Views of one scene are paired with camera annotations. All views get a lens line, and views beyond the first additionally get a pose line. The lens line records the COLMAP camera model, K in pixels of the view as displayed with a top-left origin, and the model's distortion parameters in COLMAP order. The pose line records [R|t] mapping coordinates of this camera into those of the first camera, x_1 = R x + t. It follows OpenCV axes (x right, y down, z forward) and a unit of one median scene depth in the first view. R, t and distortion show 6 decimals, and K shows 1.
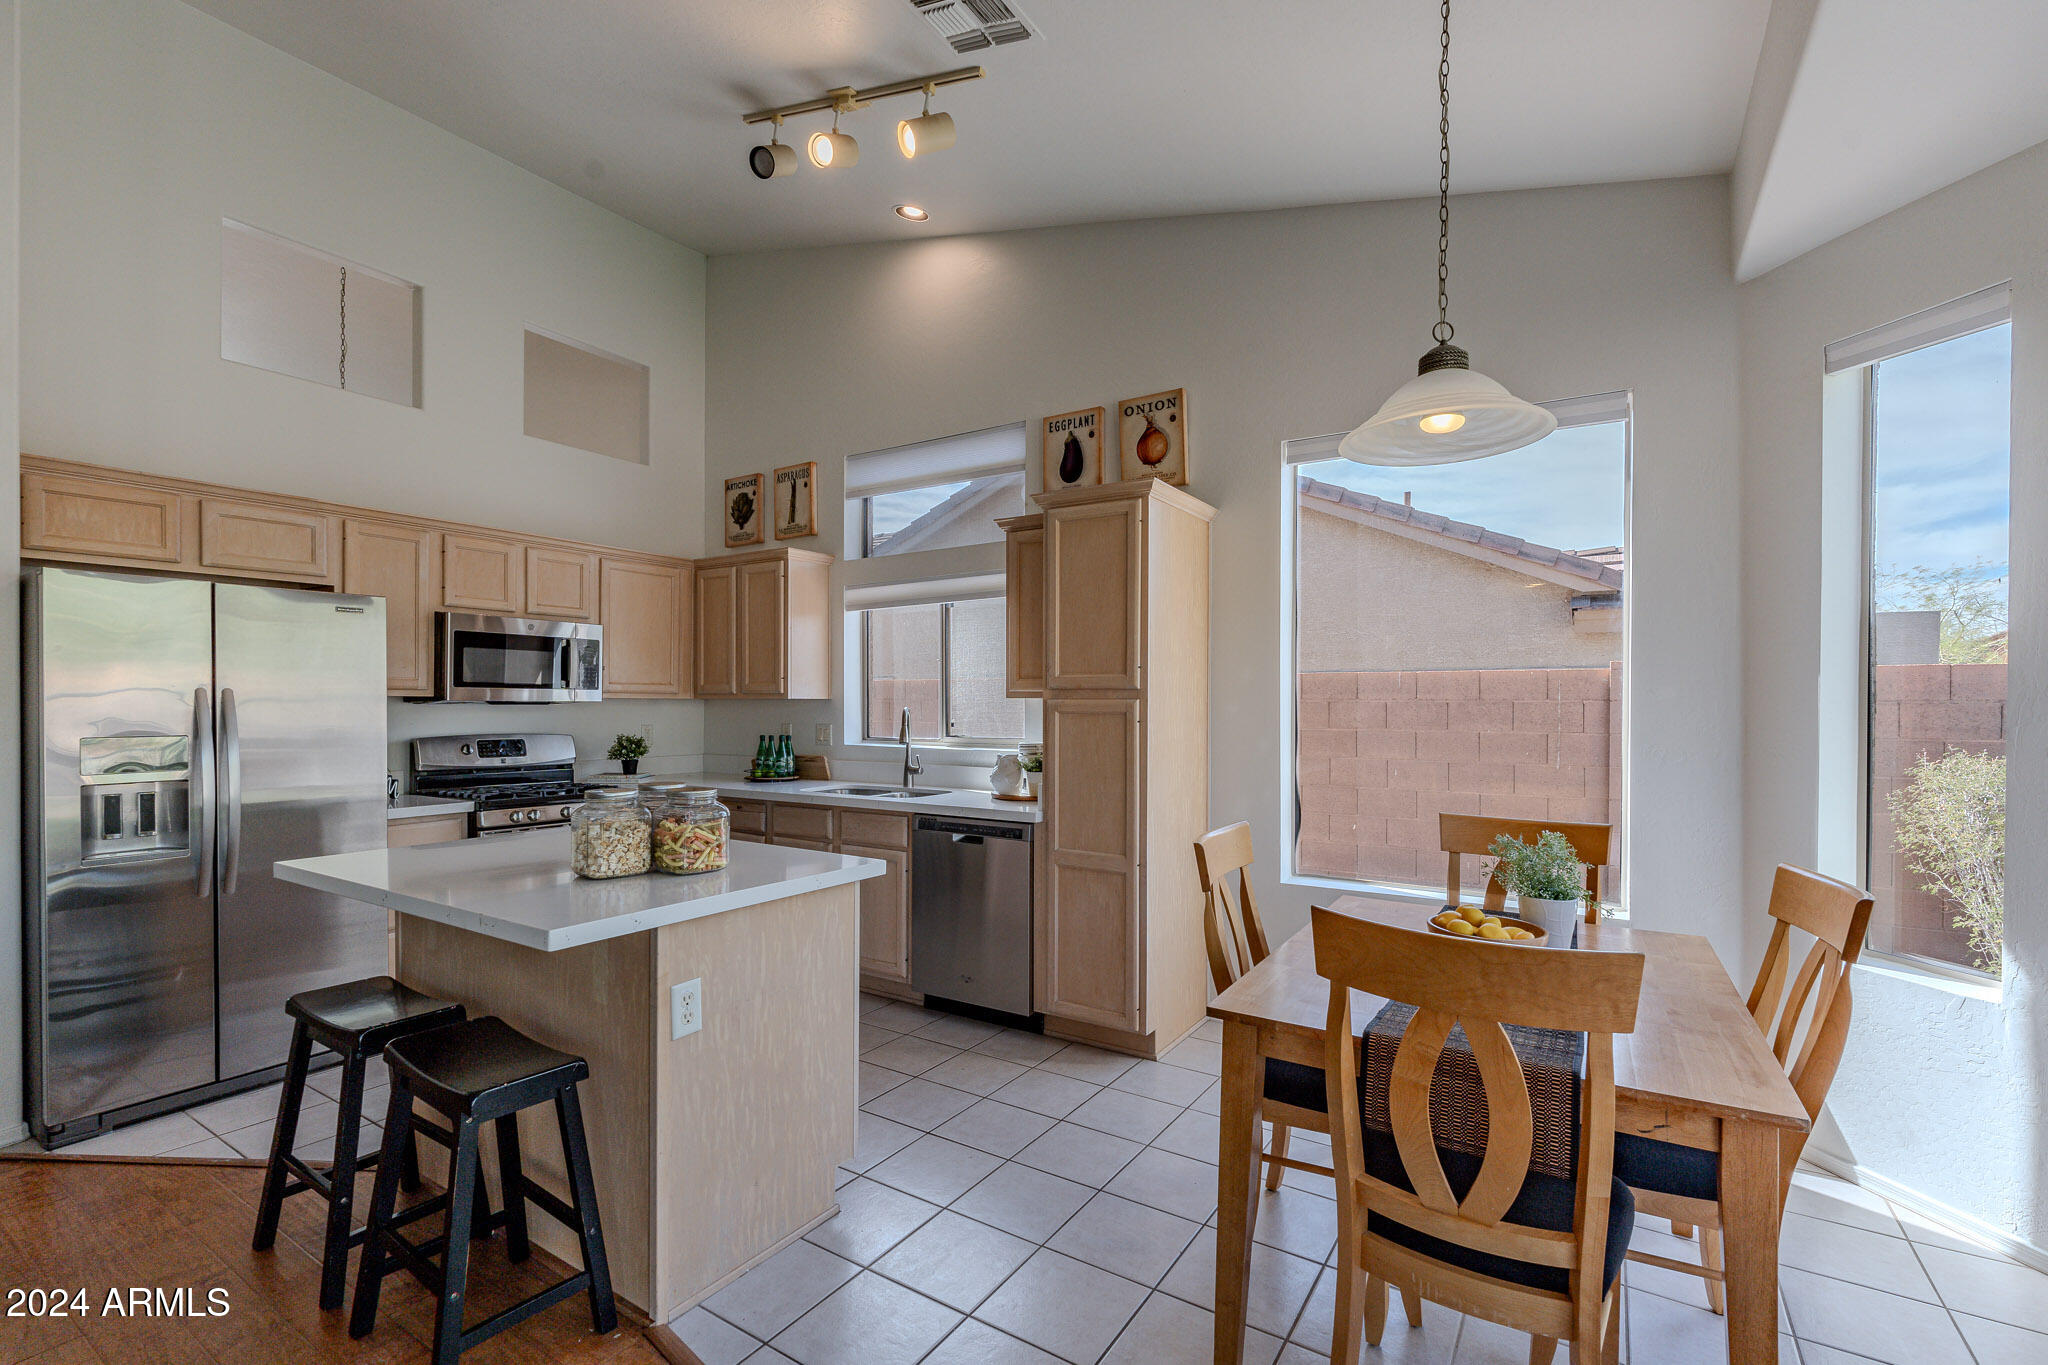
lens RADIAL K [[910.5, 0, 1029.6], [0, 910.5, 705.6], [0, 0, 1]] dist [-0.003019, -0.000406]
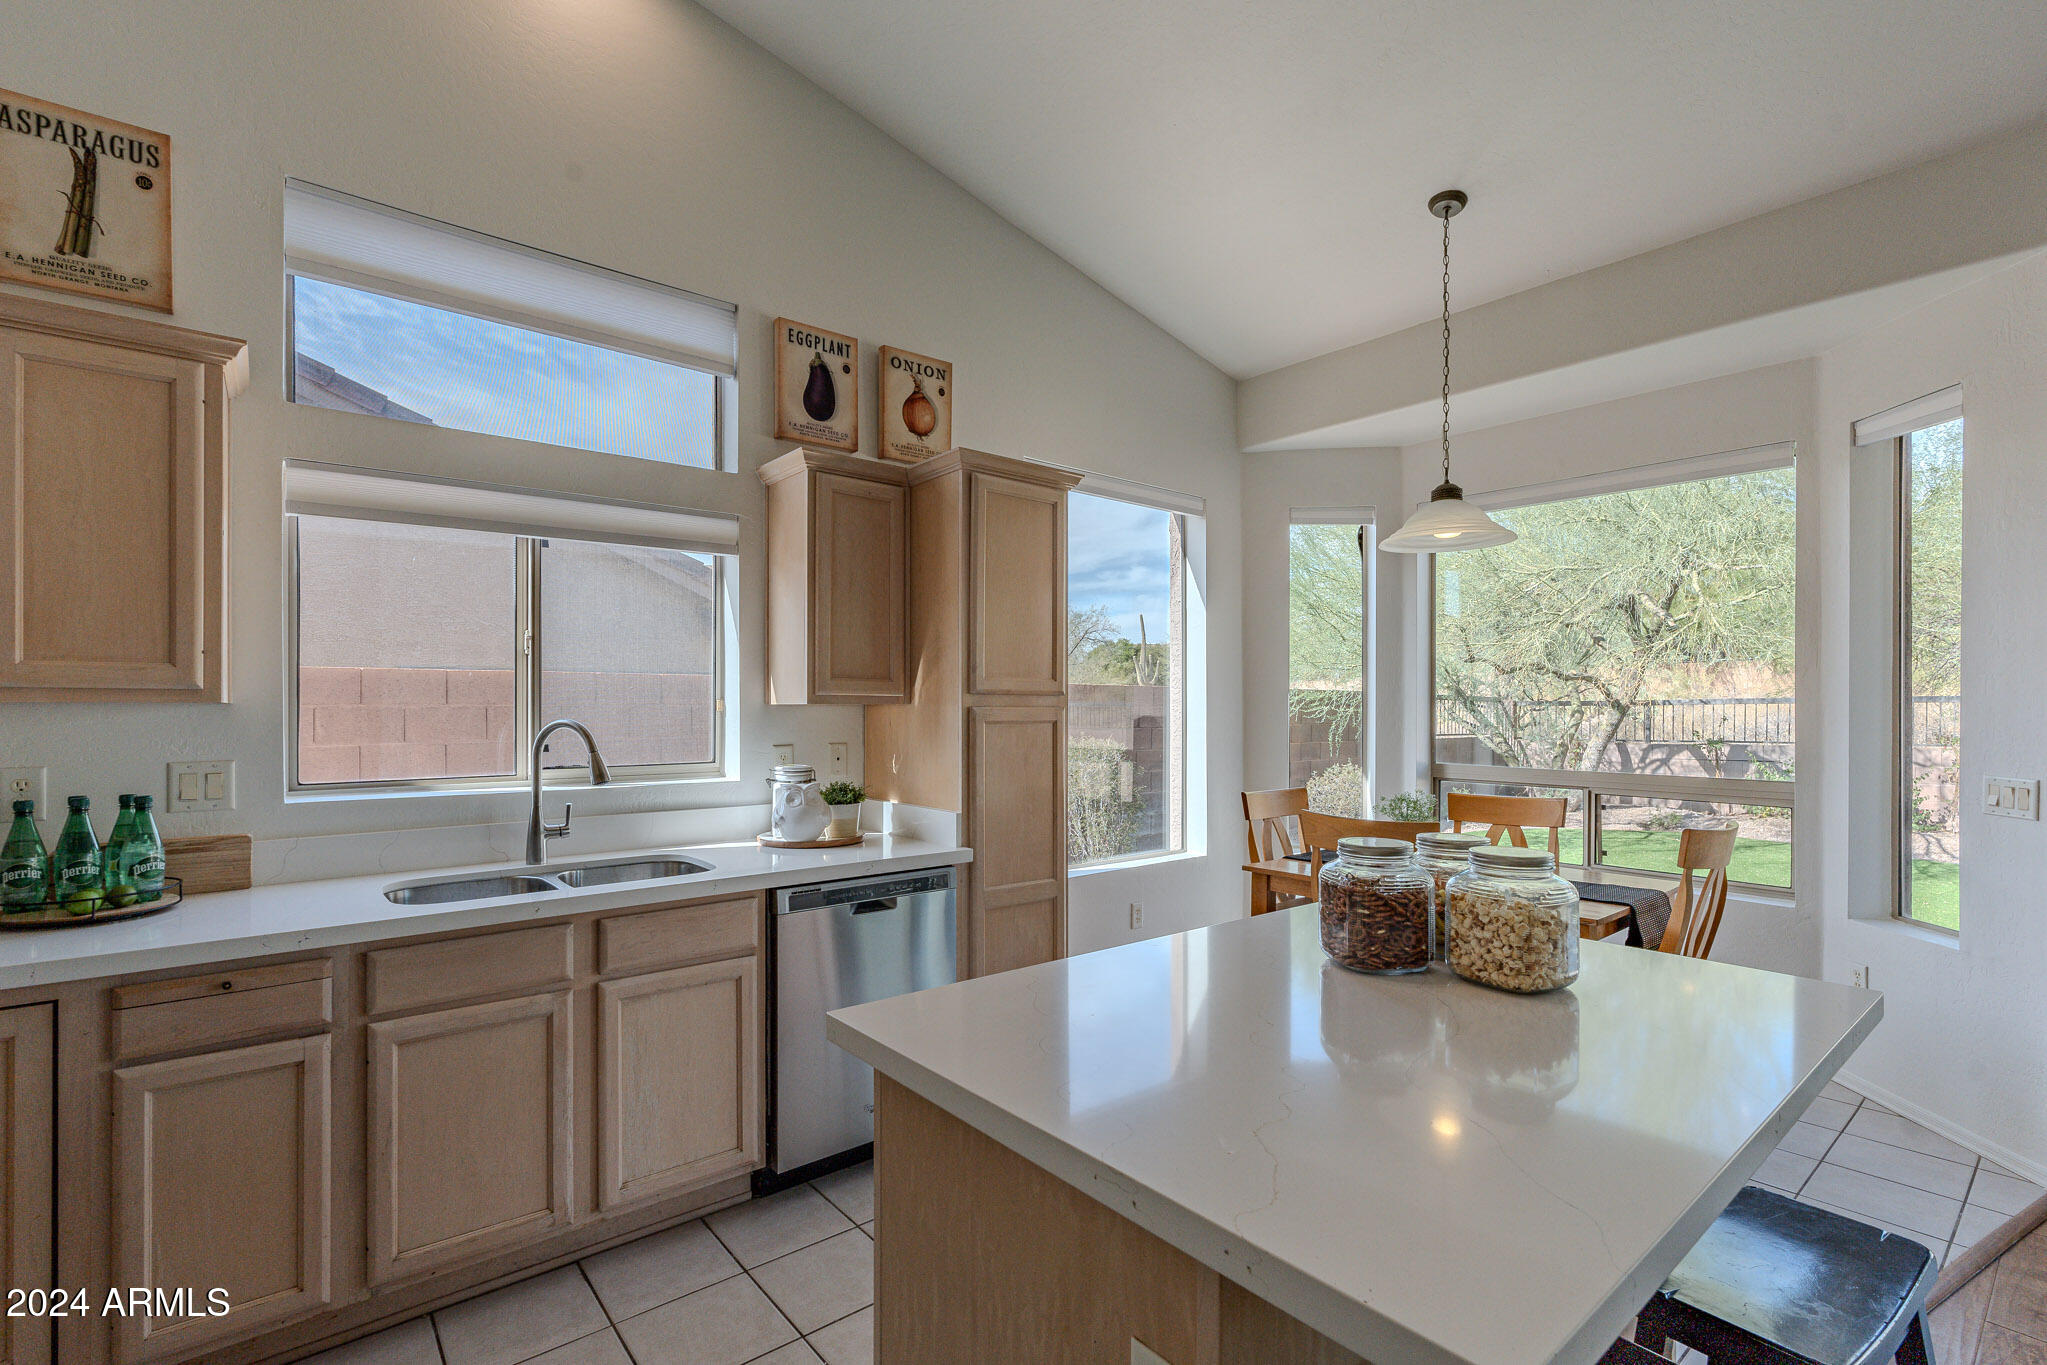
lens RADIAL K [[934.5, 0, 1025.2], [0, 934.5, 704.6], [0, 0, 1]] dist [0.003439, -0.000028]
pose [[0.297606, 0.000154, 0.954689, -0.589924], [0.003204, 0.999994, -0.001160, -0.005535], [-0.954683, 0.003404, 0.297604, 0.548236]]
